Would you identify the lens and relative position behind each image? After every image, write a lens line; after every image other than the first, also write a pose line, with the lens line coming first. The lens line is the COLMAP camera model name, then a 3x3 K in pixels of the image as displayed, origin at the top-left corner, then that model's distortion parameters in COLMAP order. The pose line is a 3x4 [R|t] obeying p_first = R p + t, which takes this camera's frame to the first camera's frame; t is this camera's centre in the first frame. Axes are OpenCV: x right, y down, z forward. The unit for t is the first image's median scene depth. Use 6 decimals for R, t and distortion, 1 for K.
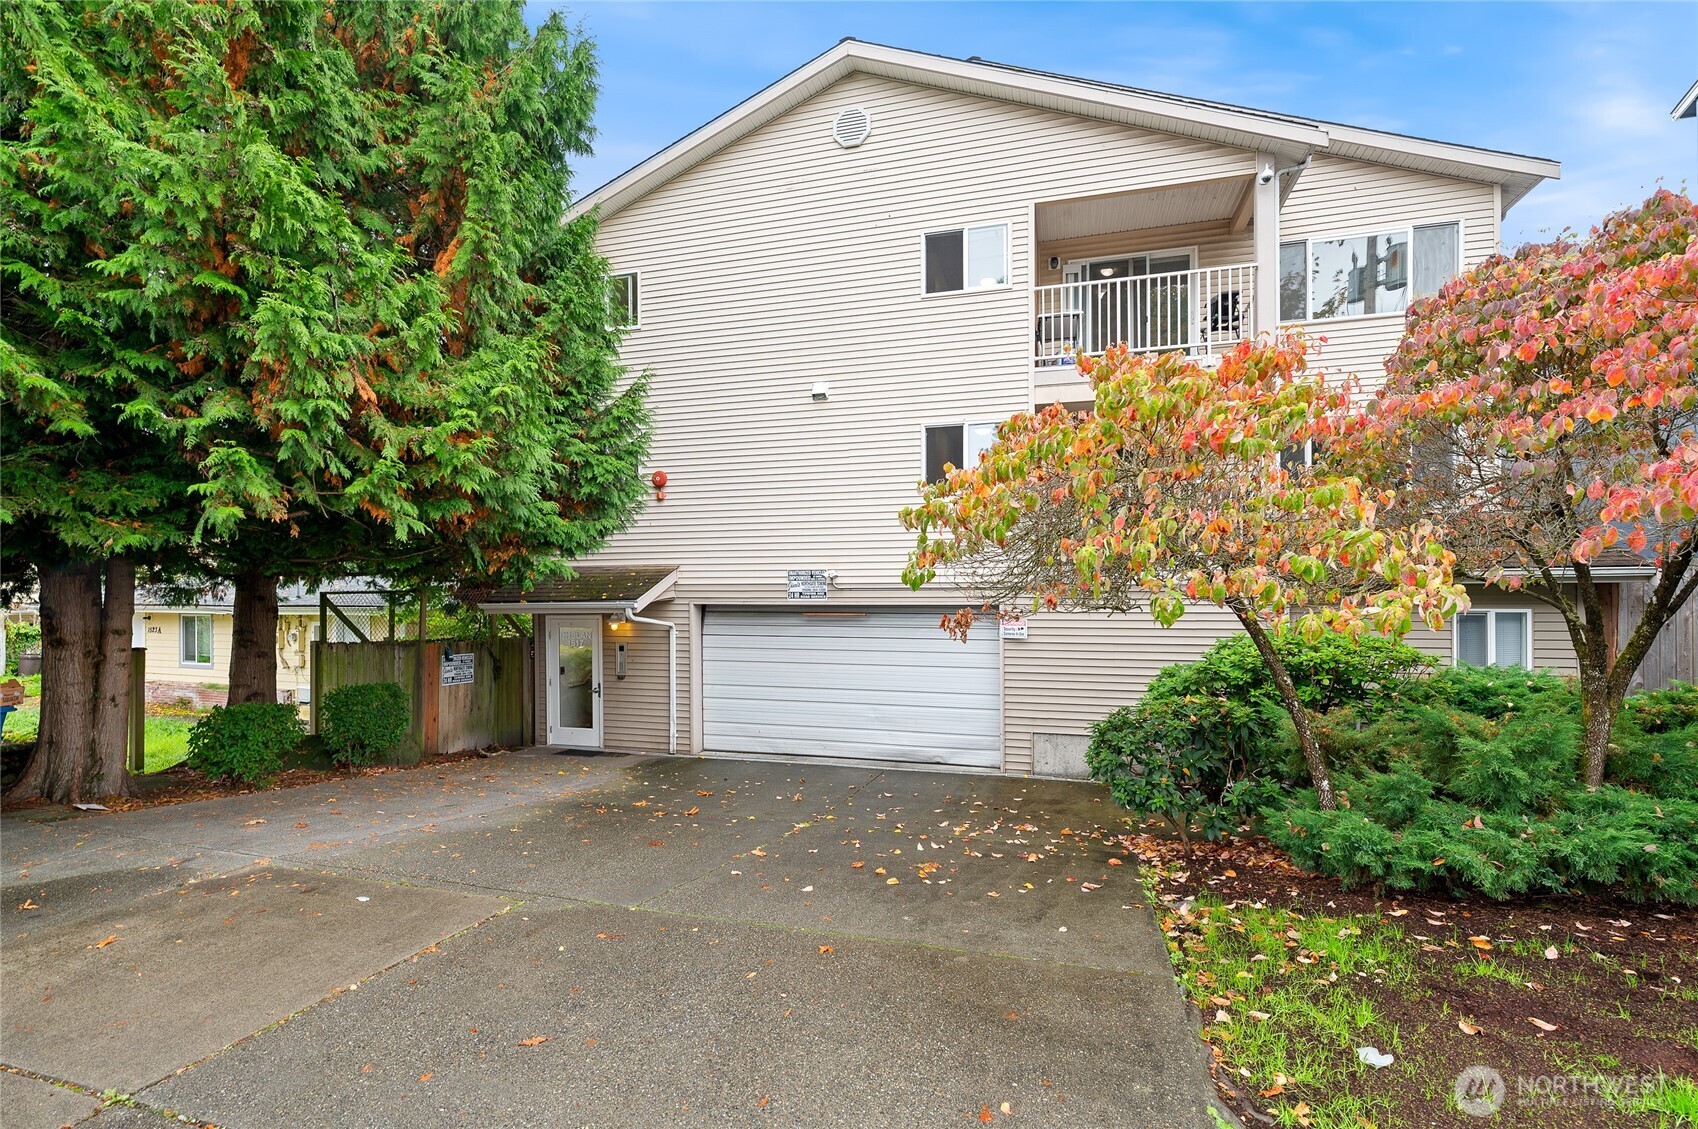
lens RADIAL K [[784.2, 0, 839.6], [0, 784.2, 569.5], [0, 0, 1]] dist [-0.000632, -0.000115]
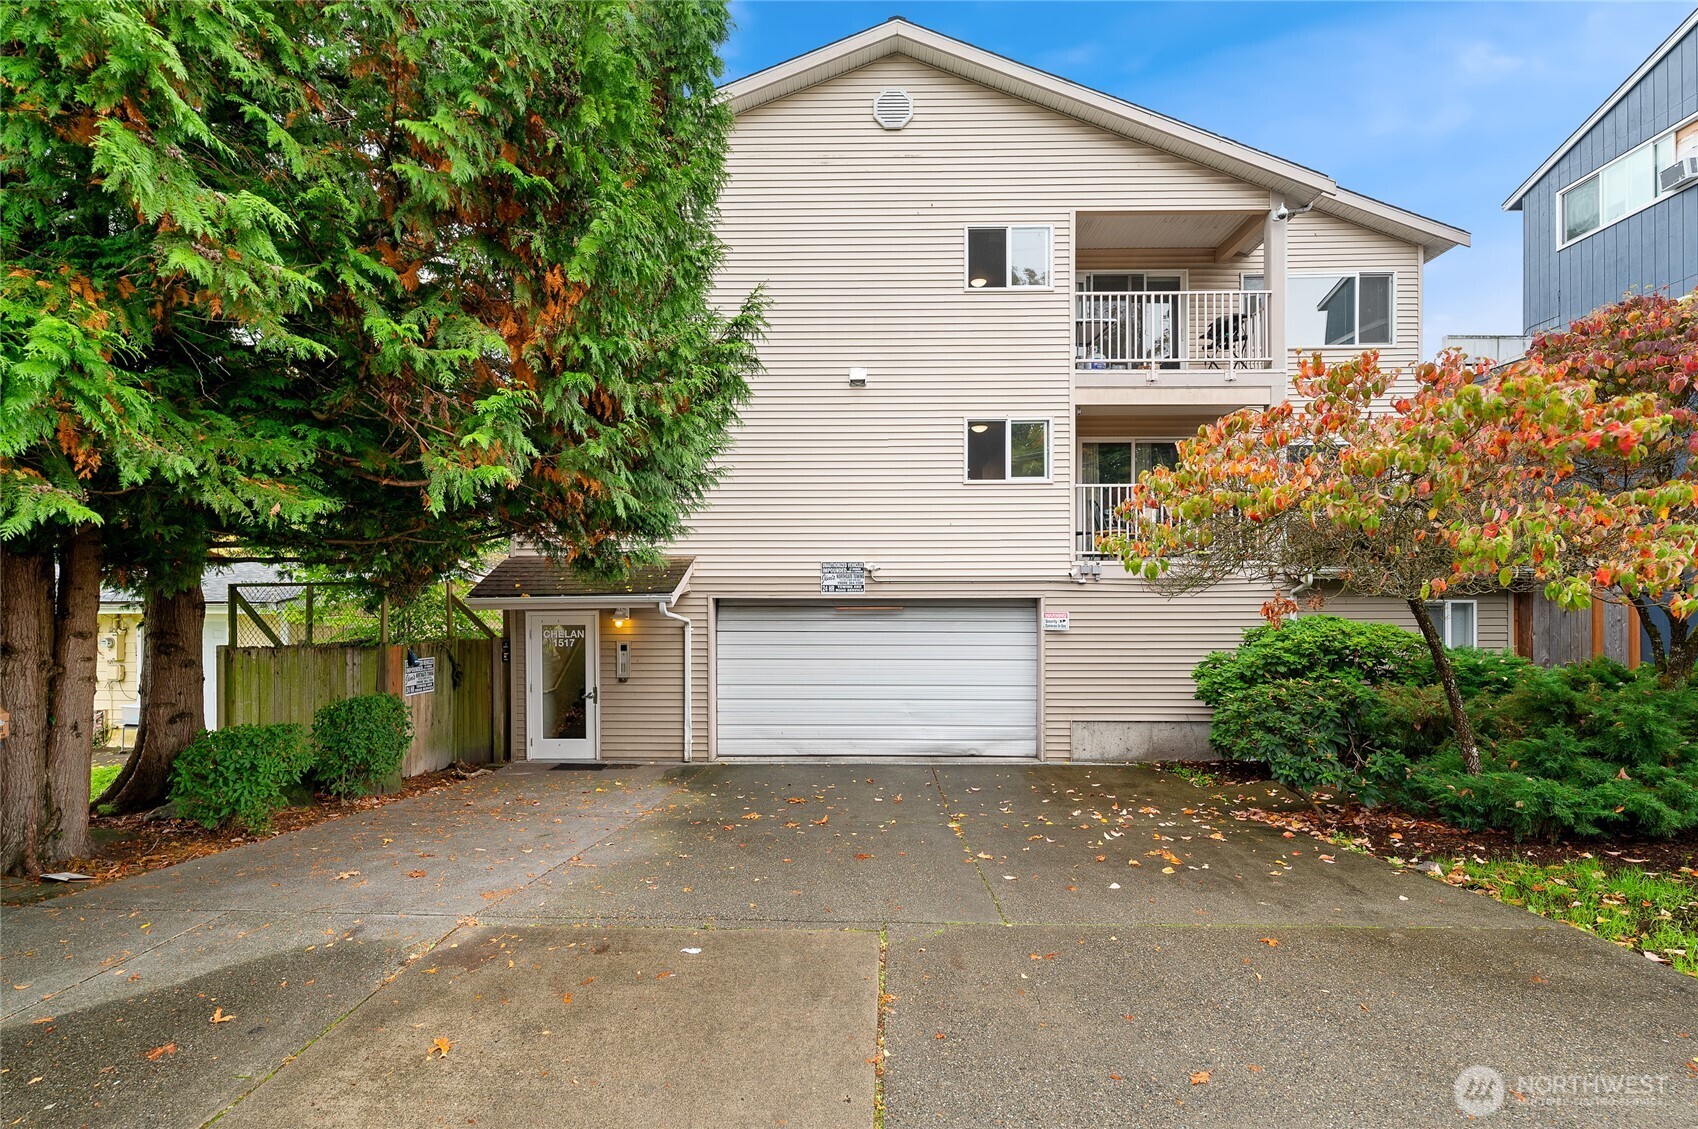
lens RADIAL K [[784.2, 0, 839.6], [0, 784.2, 569.5], [0, 0, 1]] dist [-0.000632, -0.000115]
pose [[0.964030, 0.008212, 0.265666, -0.321393], [-0.008887, 0.999960, 0.001340, 0.008689], [-0.265644, -0.003652, 0.964064, 0.079568]]
